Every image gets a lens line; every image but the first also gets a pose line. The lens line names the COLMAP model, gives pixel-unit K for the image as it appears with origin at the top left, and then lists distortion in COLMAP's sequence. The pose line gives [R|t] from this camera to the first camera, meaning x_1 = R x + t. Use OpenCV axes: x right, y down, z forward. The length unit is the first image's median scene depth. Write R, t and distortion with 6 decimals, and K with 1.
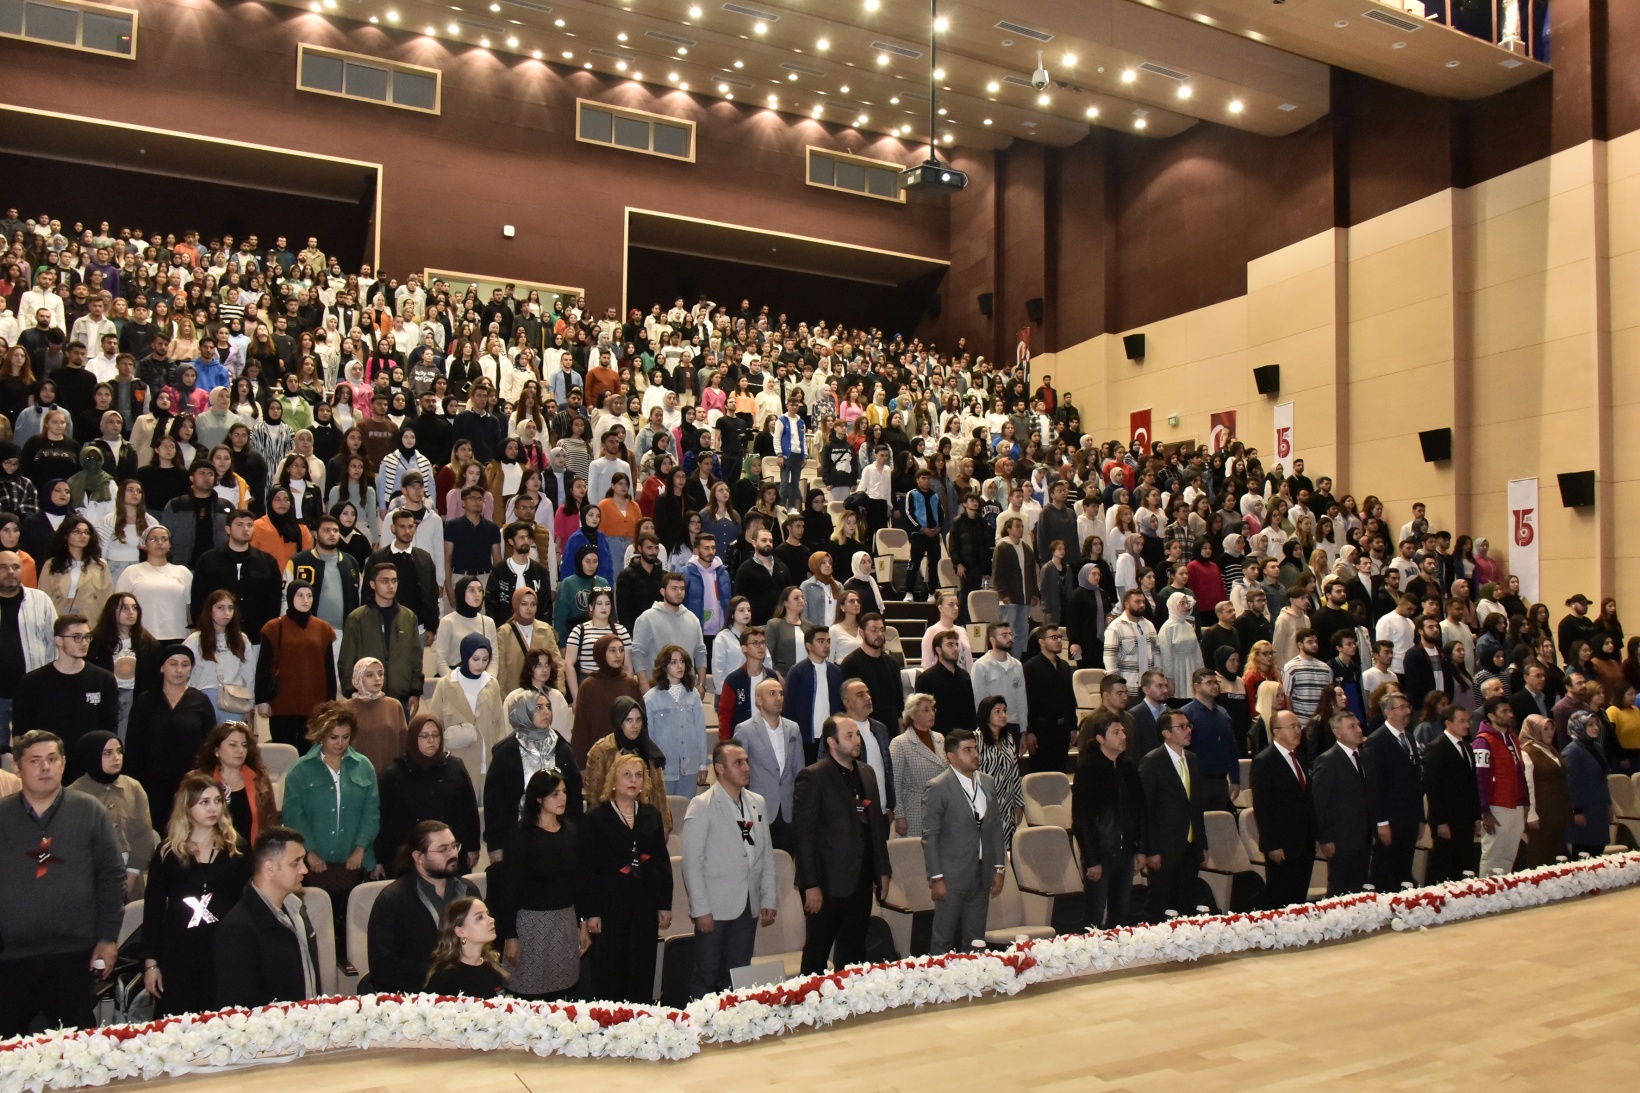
lens RADIAL K [[1298.6, 0, 820.0], [0, 1298.6, 546.5], [0, 0, 1]] dist [-0.021511, -0.018541]
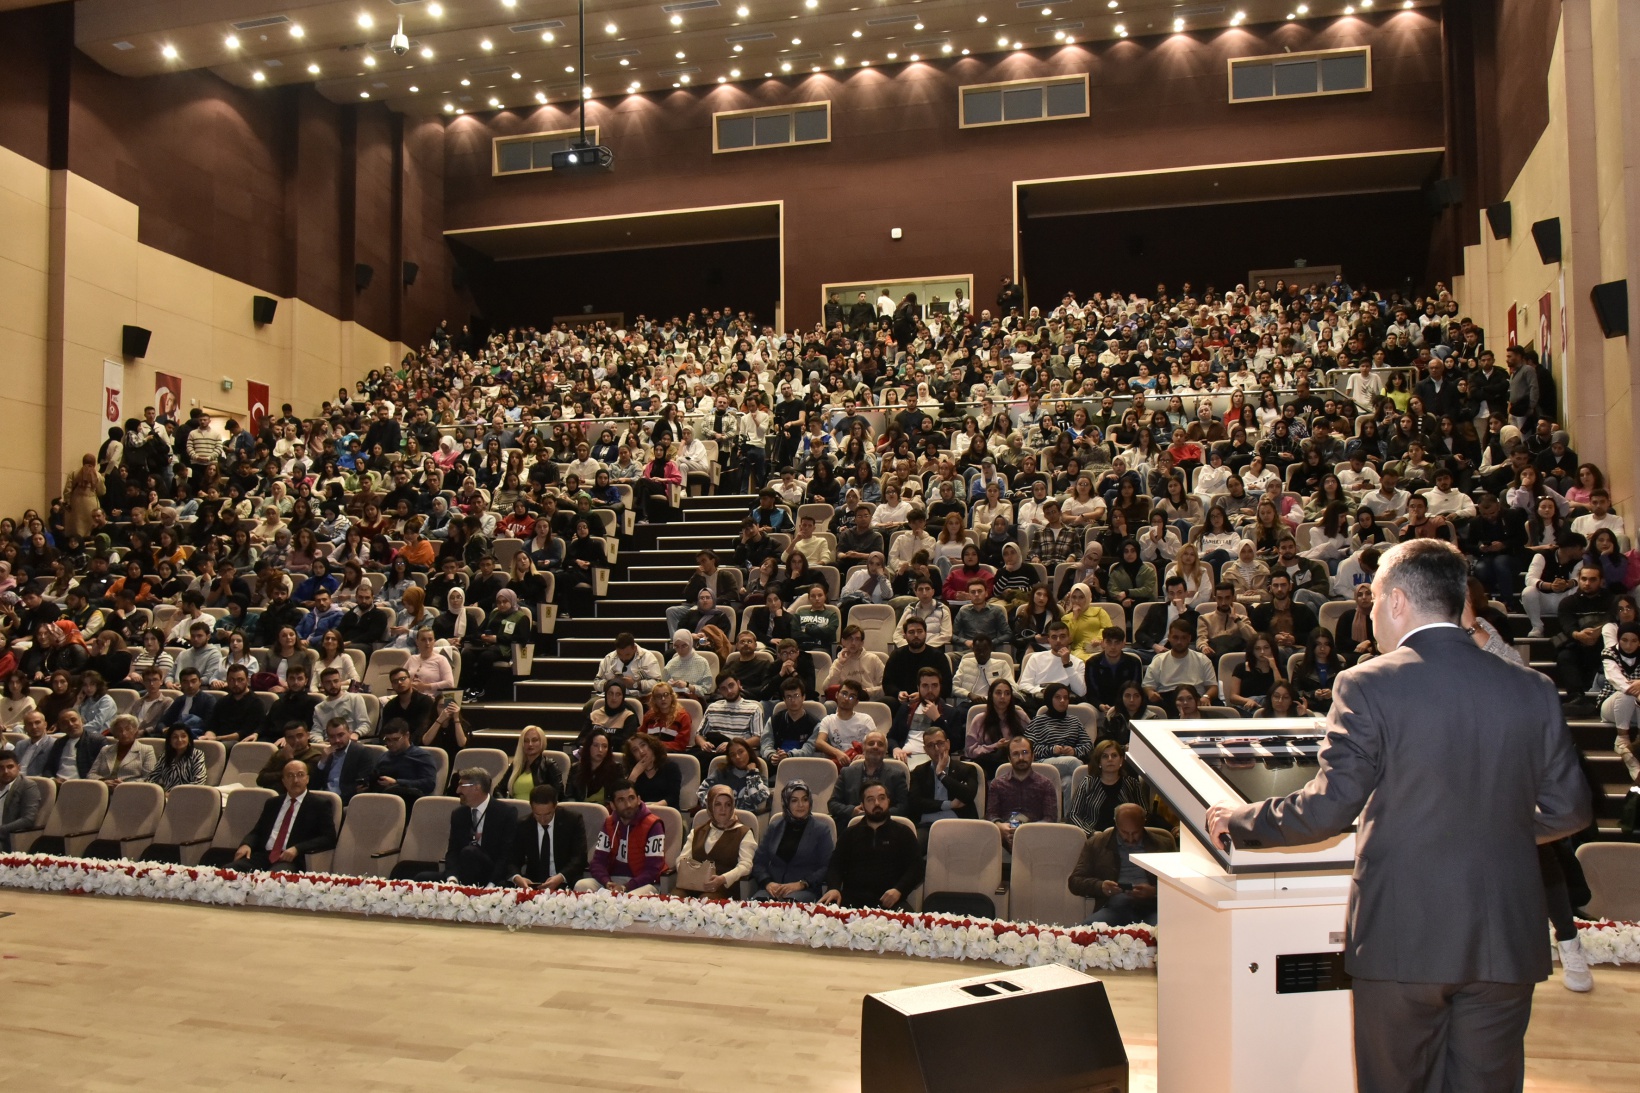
lens RADIAL K [[1287.9, 0, 817.5], [0, 1287.9, 550.0], [0, 0, 1]] dist [-0.032482, -0.026027]
pose [[0.704198, -0.036579, -0.709061, 0.430662], [0.038371, 0.999173, -0.013438, 0.021939], [0.708966, -0.017744, 0.705019, 0.216511]]
